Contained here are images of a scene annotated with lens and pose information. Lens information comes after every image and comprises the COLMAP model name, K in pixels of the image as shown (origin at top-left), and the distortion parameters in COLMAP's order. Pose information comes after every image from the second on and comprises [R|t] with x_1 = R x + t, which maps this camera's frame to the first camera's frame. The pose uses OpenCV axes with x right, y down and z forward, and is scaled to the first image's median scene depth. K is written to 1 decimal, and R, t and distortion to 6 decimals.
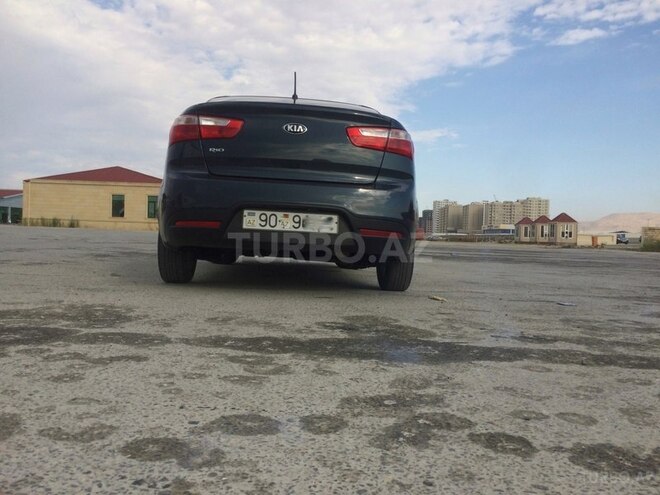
lens RADIAL K [[569.9, 0, 331.2], [0, 569.9, 256.3], [0, 0, 1]] dist [0.092952, -0.138858]
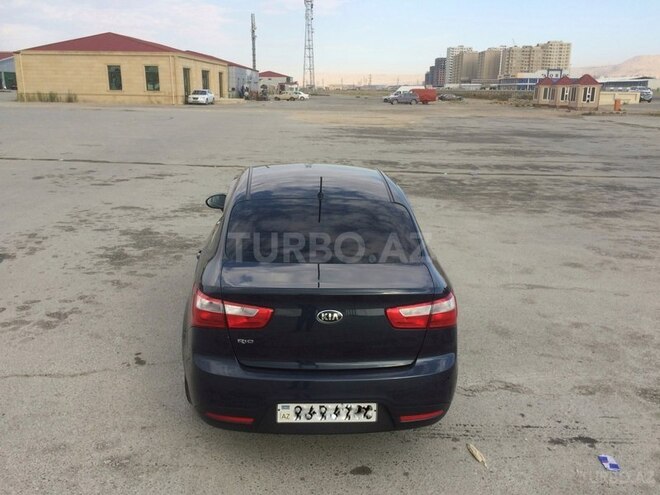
lens RADIAL K [[569.9, 0, 331.2], [0, 569.9, 256.3], [0, 0, 1]] dist [0.092952, -0.138858]
pose [[0.999681, -0.018353, -0.017365, -0.002607], [0.022117, 0.967930, 0.250244, -0.032968], [0.012216, -0.250548, 0.968027, 0.008872]]
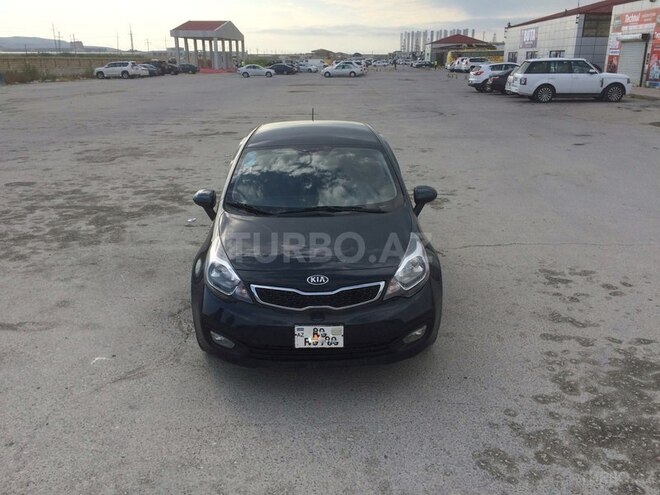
lens RADIAL K [[569.9, 0, 331.2], [0, 569.9, 256.3], [0, 0, 1]] dist [0.092952, -0.138858]
pose [[-0.998669, -0.041838, 0.030155, -0.013907], [-0.028400, 0.934205, 0.355604, -0.038927], [-0.043049, 0.354274, -0.934150, 0.201368]]
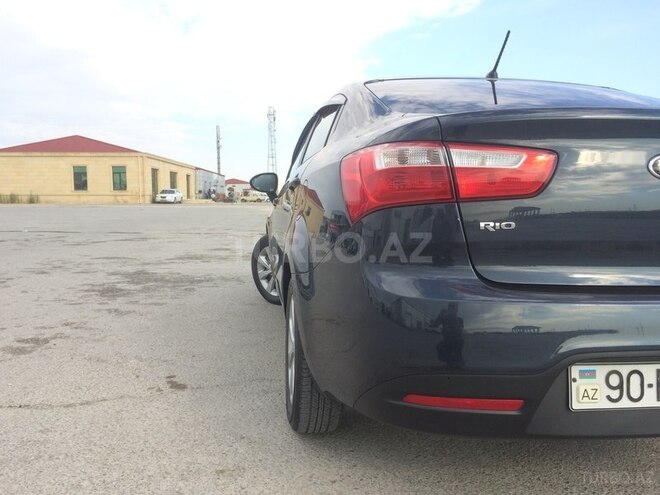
lens RADIAL K [[569.9, 0, 331.2], [0, 569.9, 256.3], [0, 0, 1]] dist [0.092952, -0.138858]
pose [[0.997506, -0.044673, 0.054638, -0.021029], [0.040694, 0.996581, 0.071902, -0.012036], [-0.057663, -0.069499, 0.995914, 0.035139]]
